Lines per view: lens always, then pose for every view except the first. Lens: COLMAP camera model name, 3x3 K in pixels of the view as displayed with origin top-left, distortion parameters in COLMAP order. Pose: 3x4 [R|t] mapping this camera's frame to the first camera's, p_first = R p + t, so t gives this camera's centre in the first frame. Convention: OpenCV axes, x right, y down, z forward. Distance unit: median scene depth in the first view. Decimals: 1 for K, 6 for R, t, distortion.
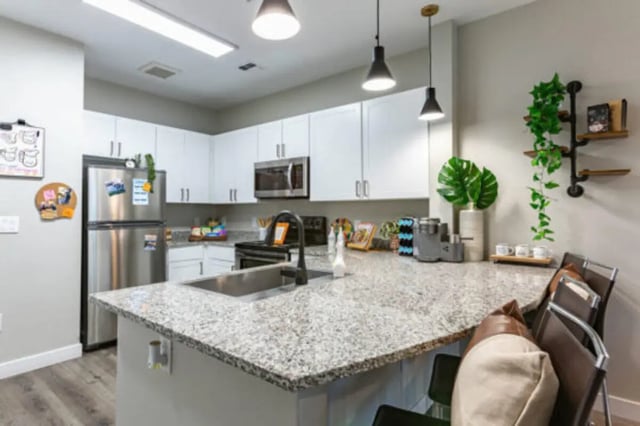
lens RADIAL K [[348.2, 0, 320.8], [0, 348.2, 213.4], [0, 0, 1]] dist [-0.014293, 0.000230]
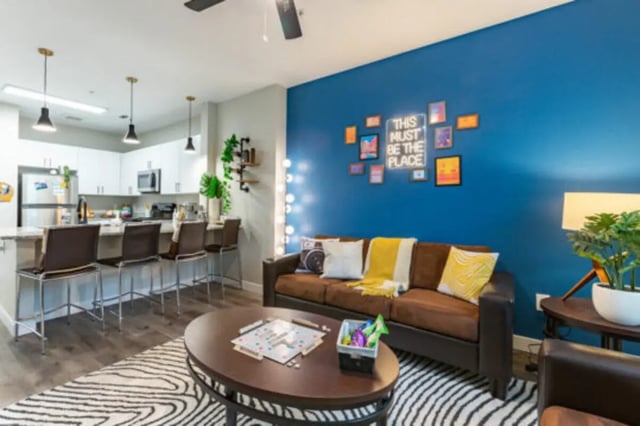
lens RADIAL K [[290.2, 0, 318.0], [0, 290.2, 207.6], [0, 0, 1]] dist [-0.003259, -0.000331]
pose [[0.999148, 0.011597, 0.039602, 0.842150], [-0.011767, 0.999923, 0.004054, 0.019889], [-0.039552, -0.004516, 0.999207, -0.590036]]
